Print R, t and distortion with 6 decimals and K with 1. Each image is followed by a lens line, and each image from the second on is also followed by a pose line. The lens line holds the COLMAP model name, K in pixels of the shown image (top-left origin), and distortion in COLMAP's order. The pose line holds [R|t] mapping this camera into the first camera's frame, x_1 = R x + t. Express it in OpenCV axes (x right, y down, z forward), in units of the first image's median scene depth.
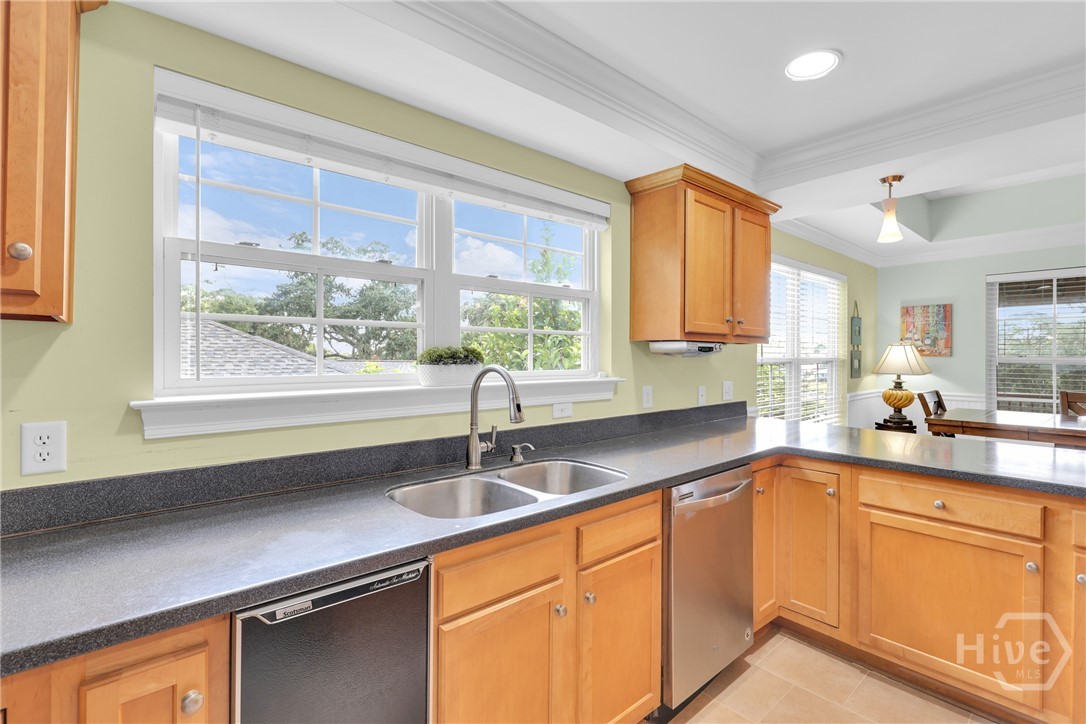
lens RADIAL K [[496.2, 0, 543.4], [0, 496.2, 355.8], [0, 0, 1]] dist [0.000411, -0.000234]
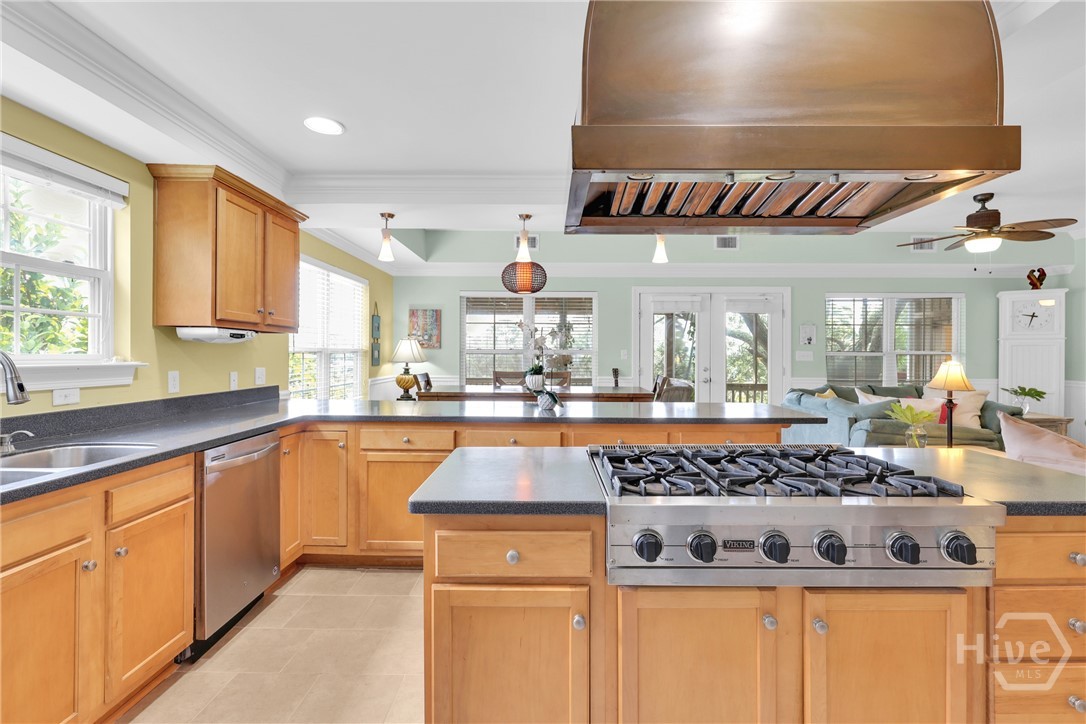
lens RADIAL K [[520.2, 0, 544.6], [0, 520.2, 356.4], [0, 0, 1]] dist [-0.000502, -0.000521]
pose [[0.663498, -0.002573, 0.748173, -0.087134], [-0.003631, 0.999971, 0.006659, 0.022830], [-0.748169, -0.007135, 0.663470, -0.285002]]
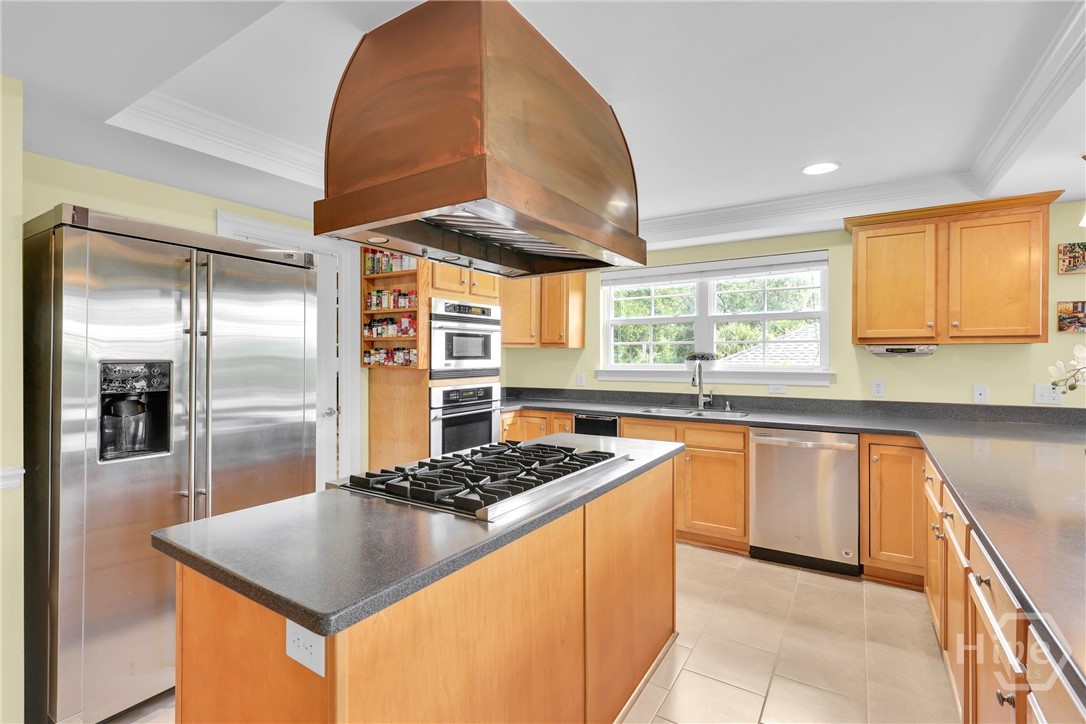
lens RADIAL K [[496.2, 0, 544.4], [0, 496.2, 356.4], [0, 0, 1]] dist [0.000411, -0.000234]
pose [[0.281832, -0.000252, -0.959464, 1.285386], [0.002867, 0.999996, 0.000579, -0.001841], [0.959459, -0.002915, 0.281832, -0.187734]]
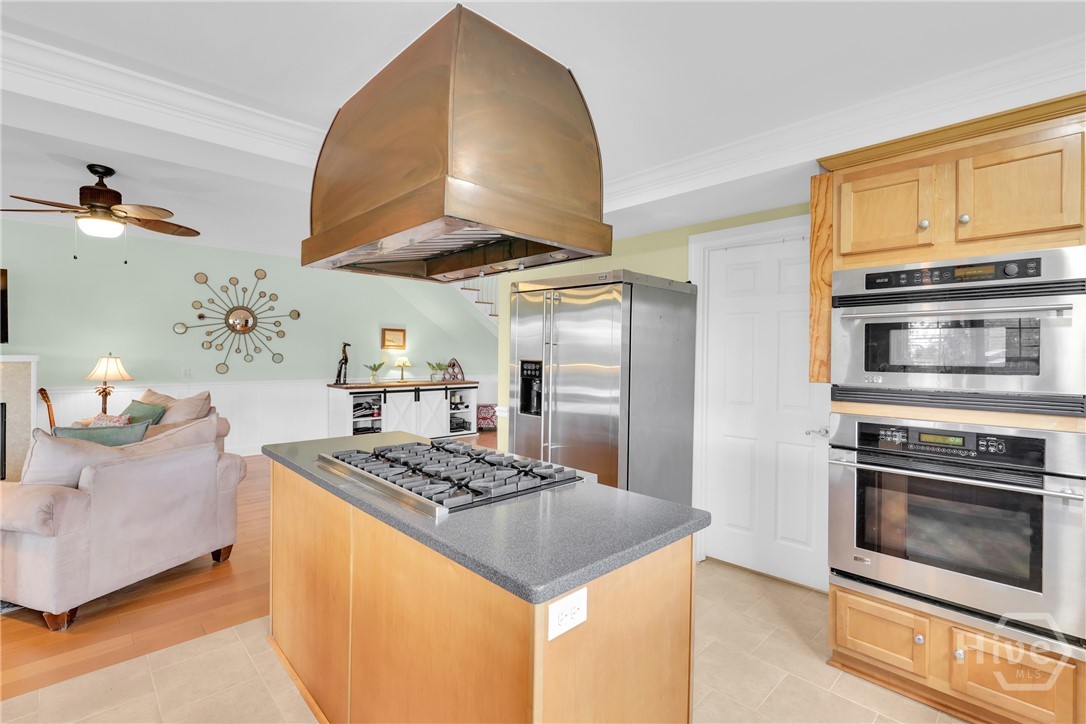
lens RADIAL K [[496.2, 0, 542.5], [0, 496.2, 357.0], [0, 0, 1]] dist [0.000411, -0.000234]
pose [[-0.999047, -0.010008, -0.042486, 0.437826], [-0.010266, 0.999930, 0.005870, -0.013778], [0.042424, 0.006300, -0.999080, 0.737396]]
